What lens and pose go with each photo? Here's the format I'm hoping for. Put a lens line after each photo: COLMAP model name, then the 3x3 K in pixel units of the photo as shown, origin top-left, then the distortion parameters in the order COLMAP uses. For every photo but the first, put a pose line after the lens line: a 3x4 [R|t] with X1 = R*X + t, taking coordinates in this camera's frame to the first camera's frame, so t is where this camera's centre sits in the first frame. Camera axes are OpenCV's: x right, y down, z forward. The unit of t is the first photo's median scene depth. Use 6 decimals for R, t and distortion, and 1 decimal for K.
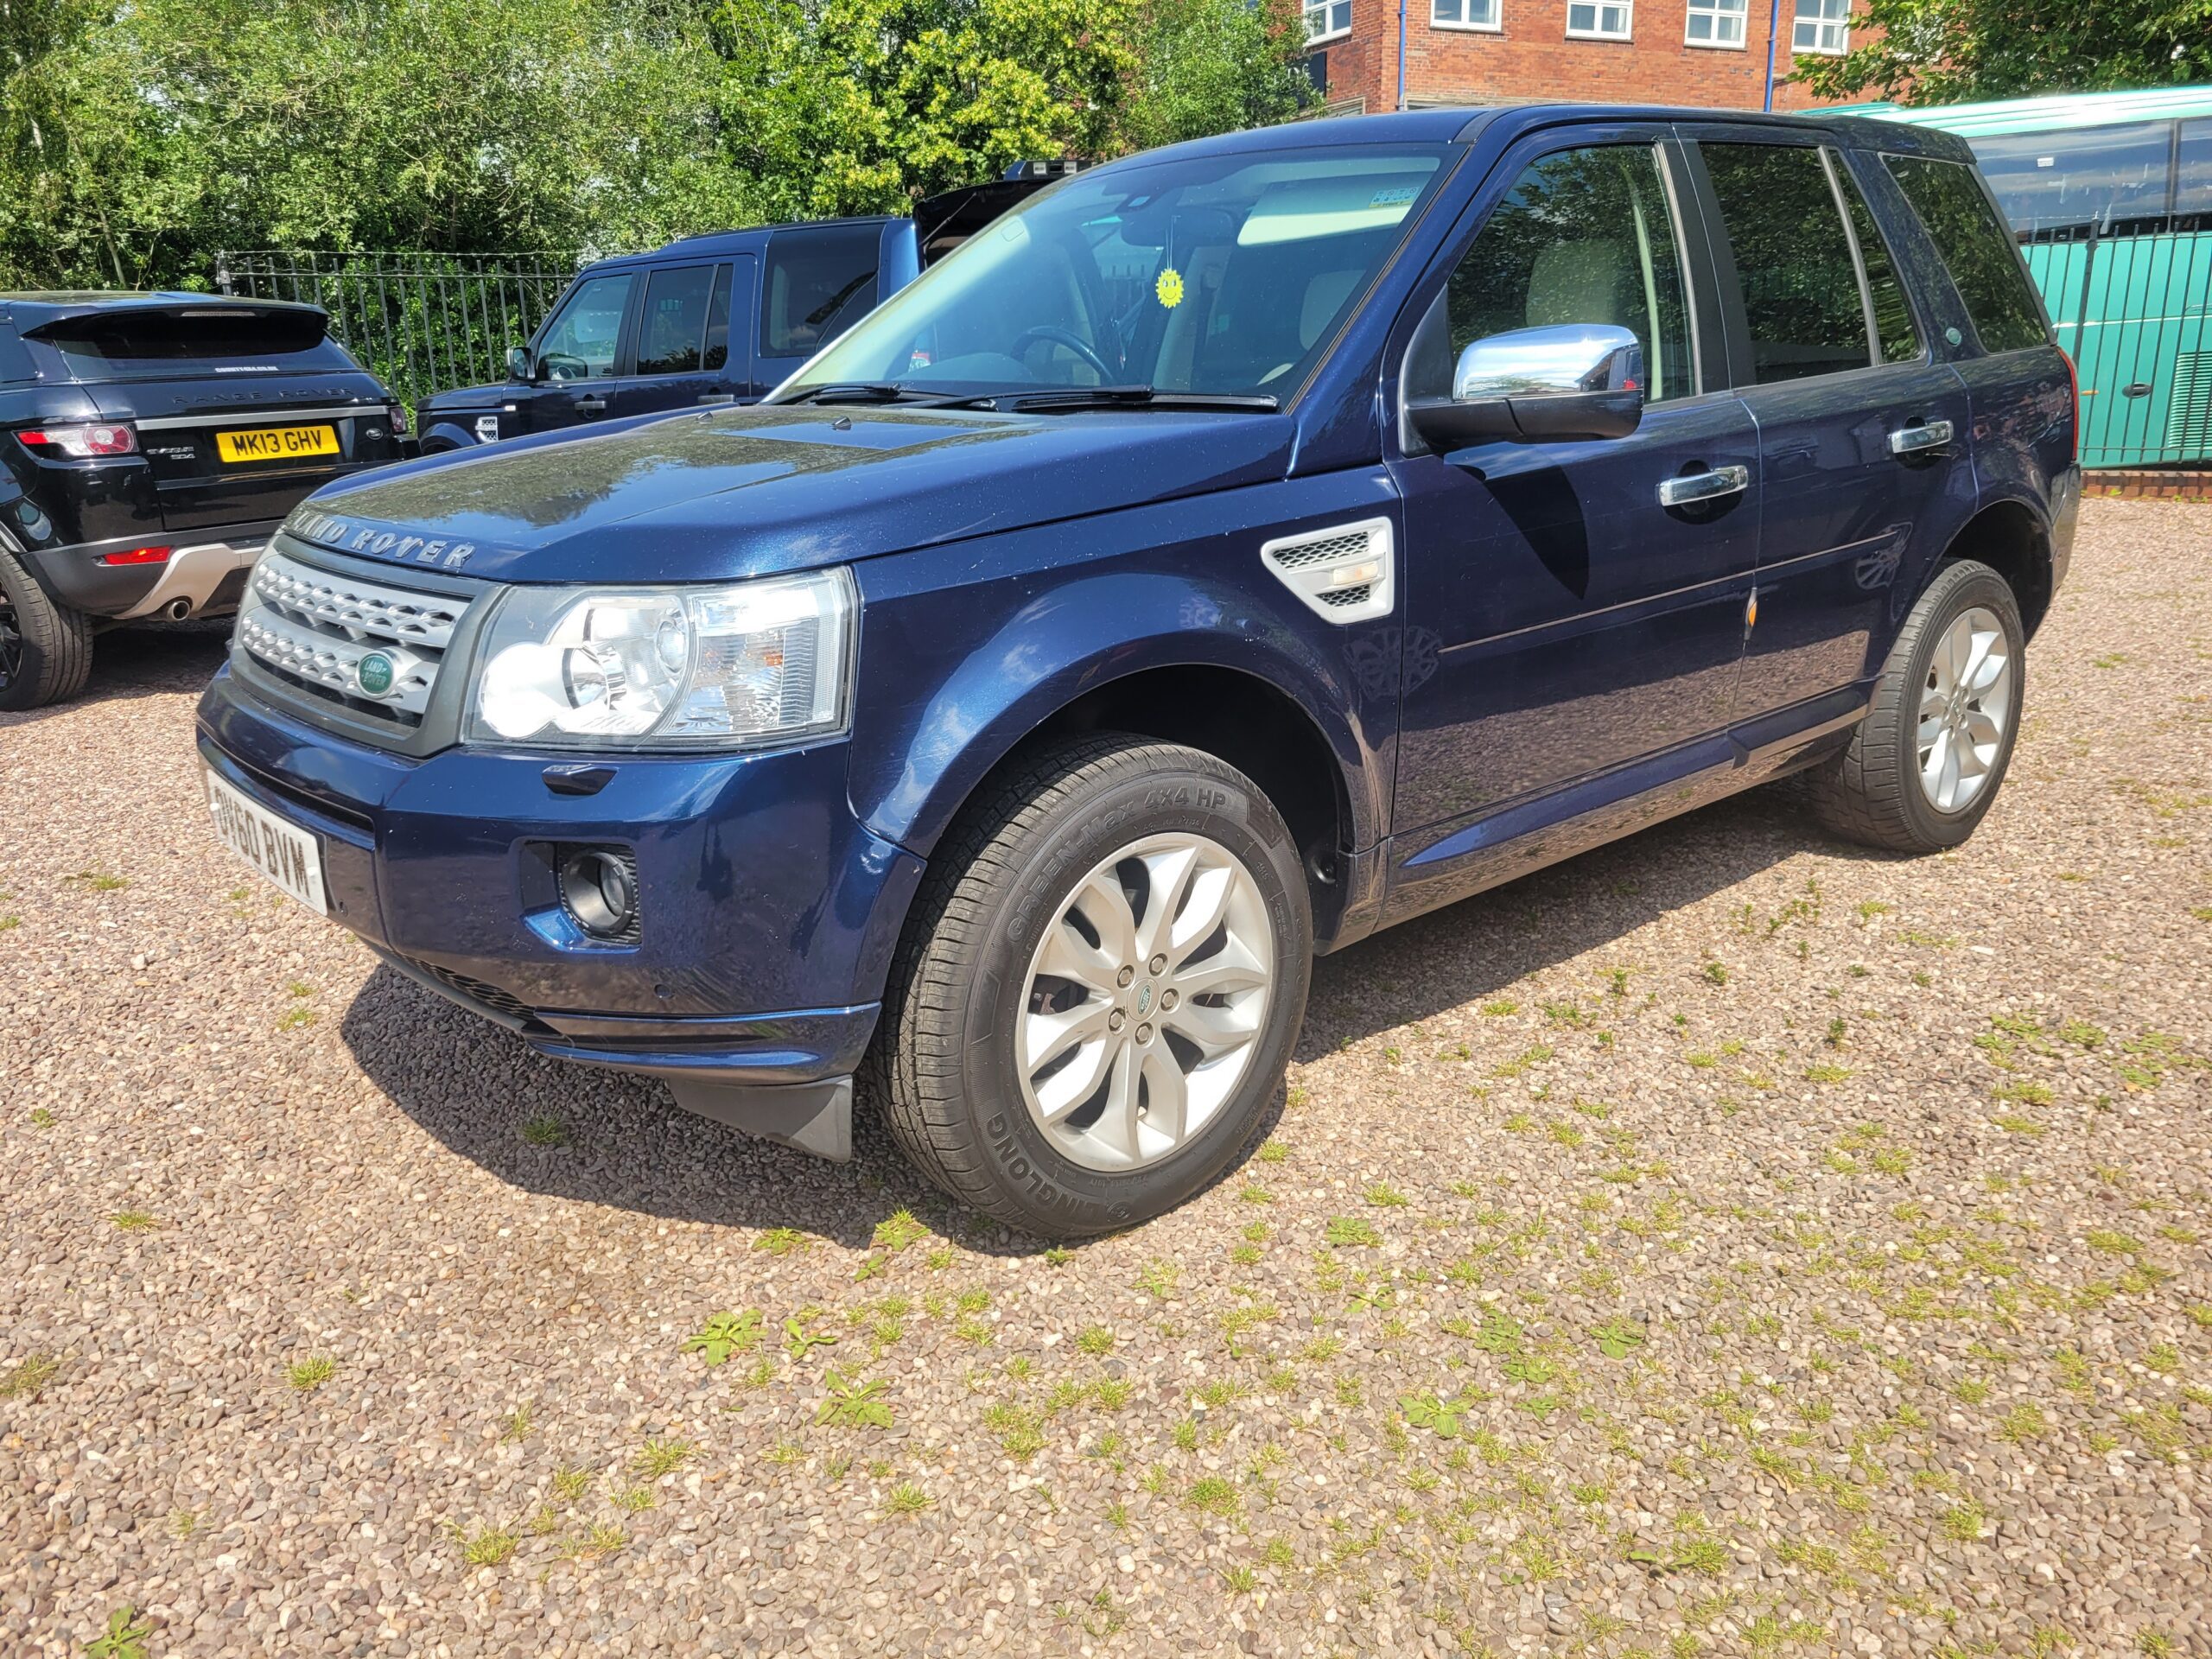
lens RADIAL K [[1733.9, 0, 1106.0], [0, 1733.9, 829.5], [0, 0, 1]] dist [0.009336, -0.022628]
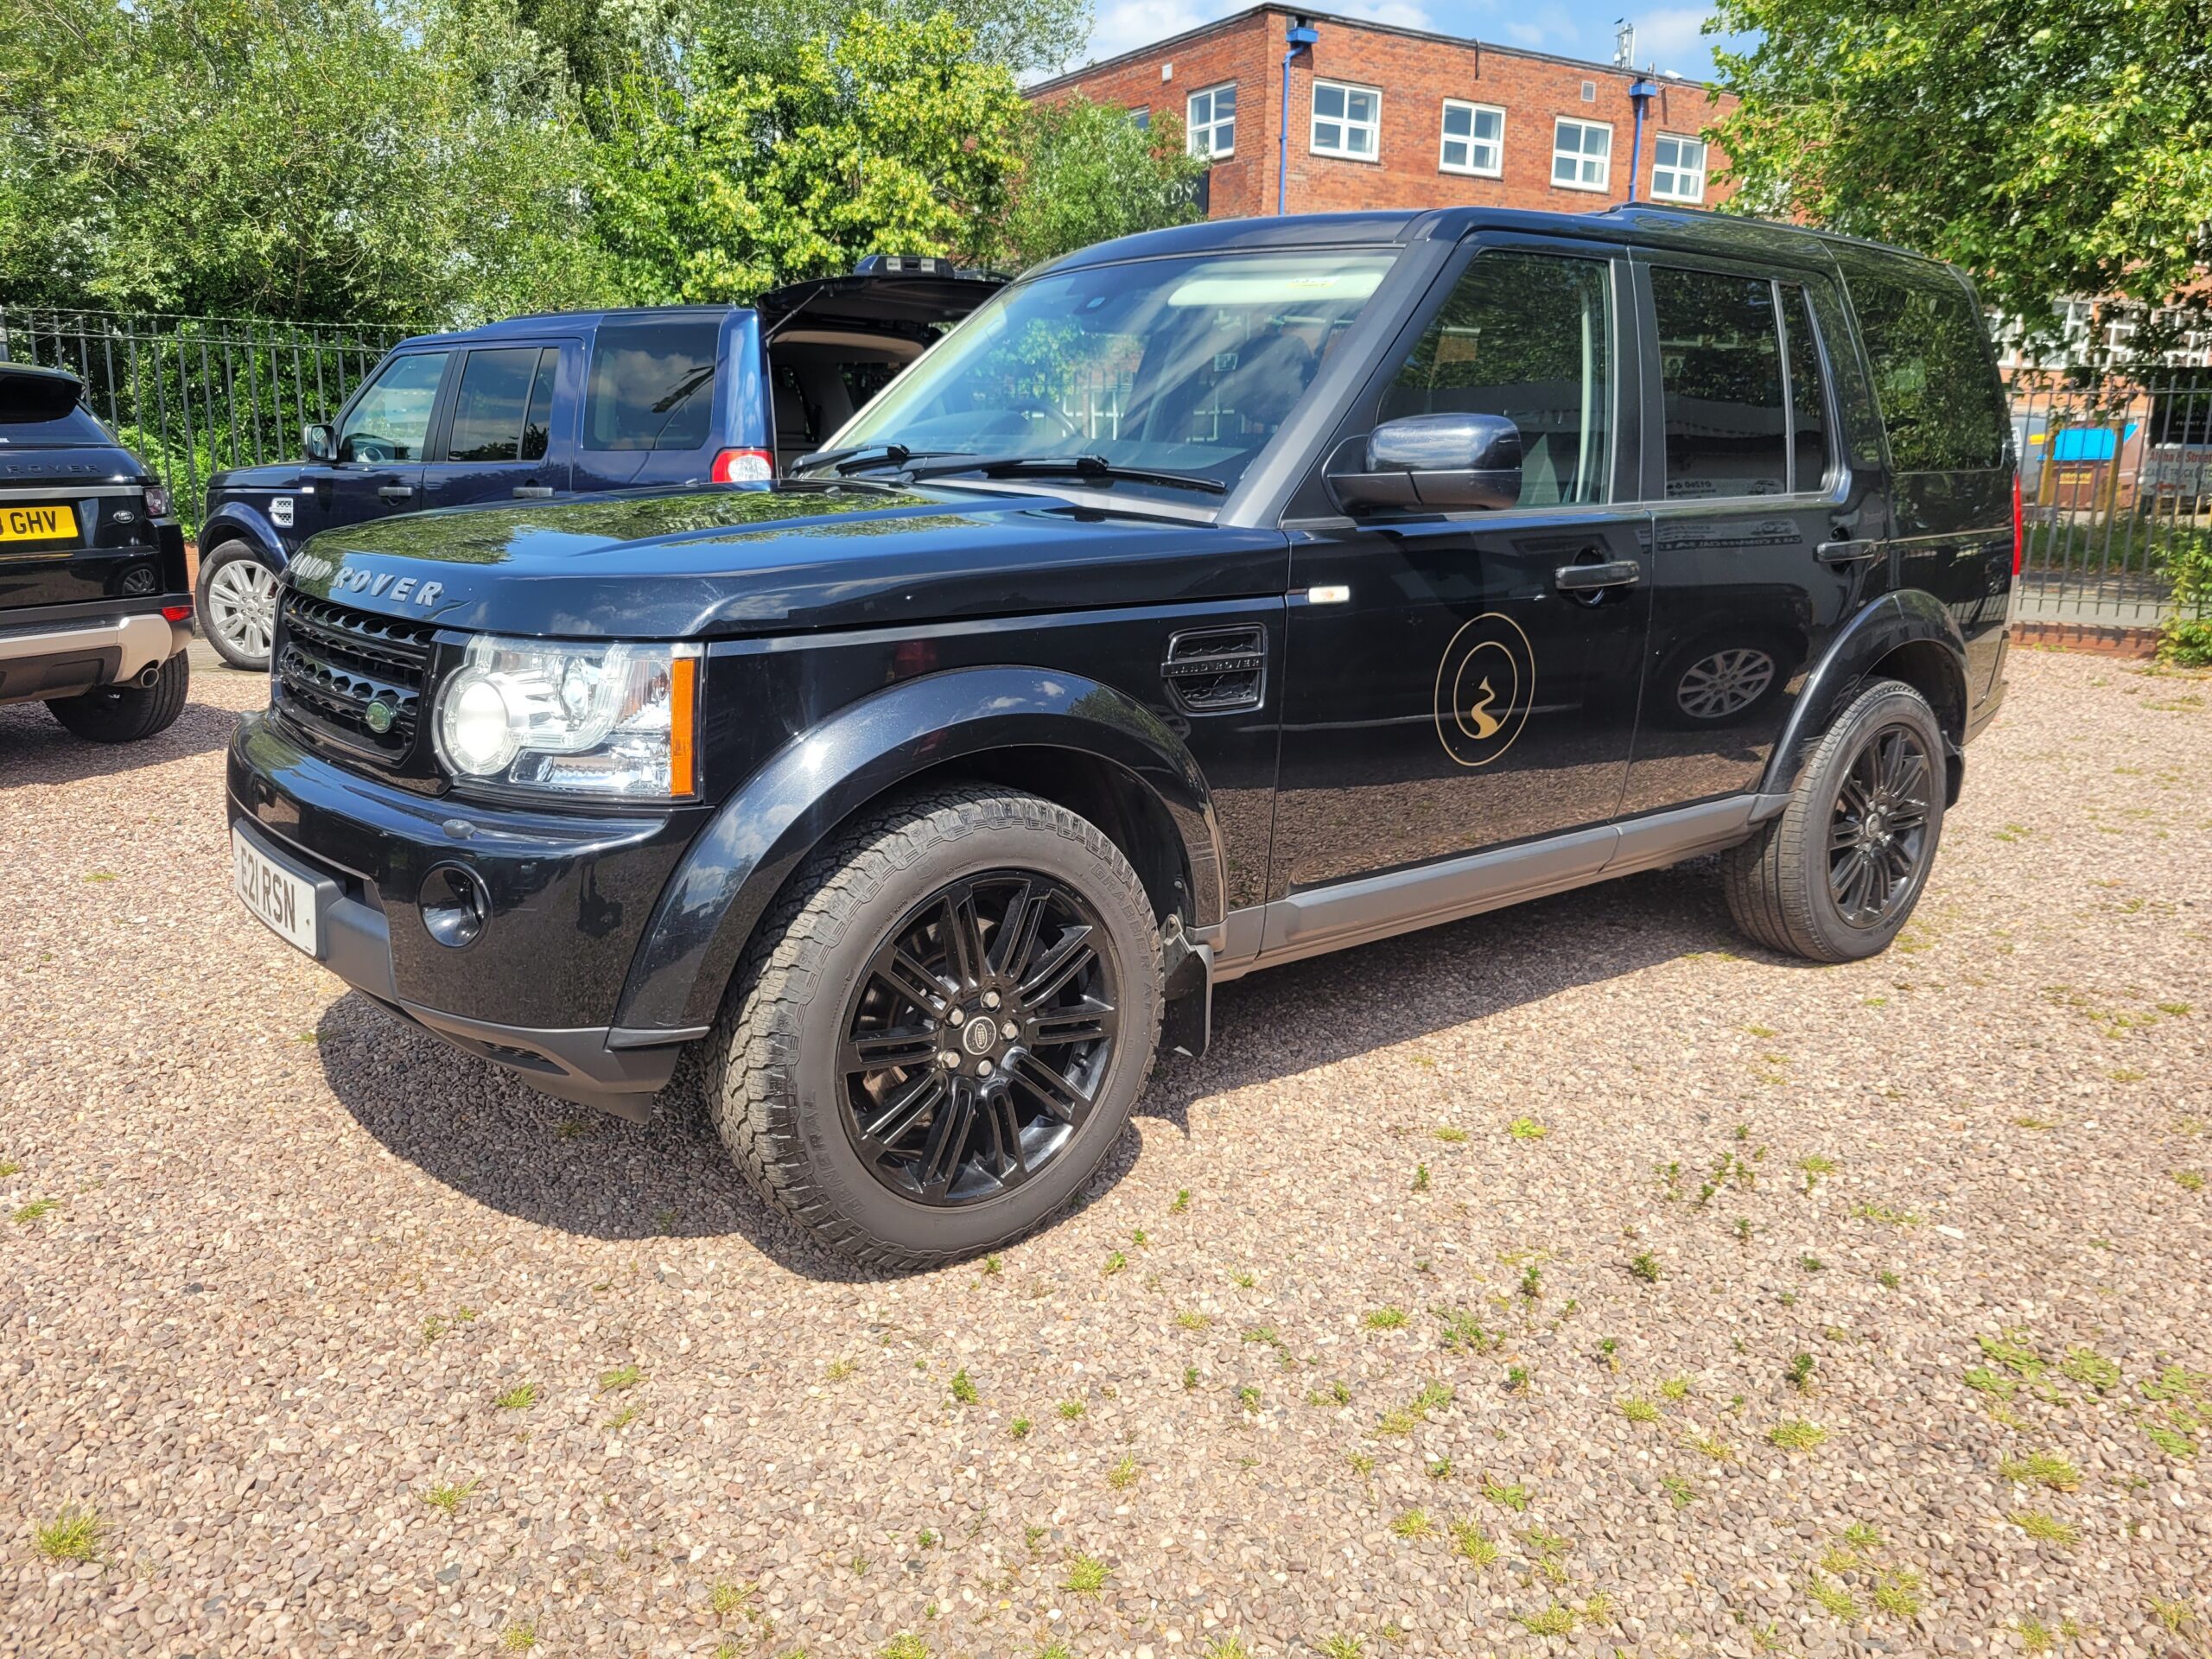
lens RADIAL K [[1756.3, 0, 1114.5], [0, 1756.3, 799.1], [0, 0, 1]] dist [0.002066, -0.024862]
pose [[0.996372, 0.030429, 0.079480, 0.030196], [-0.024526, 0.996940, -0.074221, -0.067843], [-0.081496, 0.072002, 0.994070, 0.181210]]
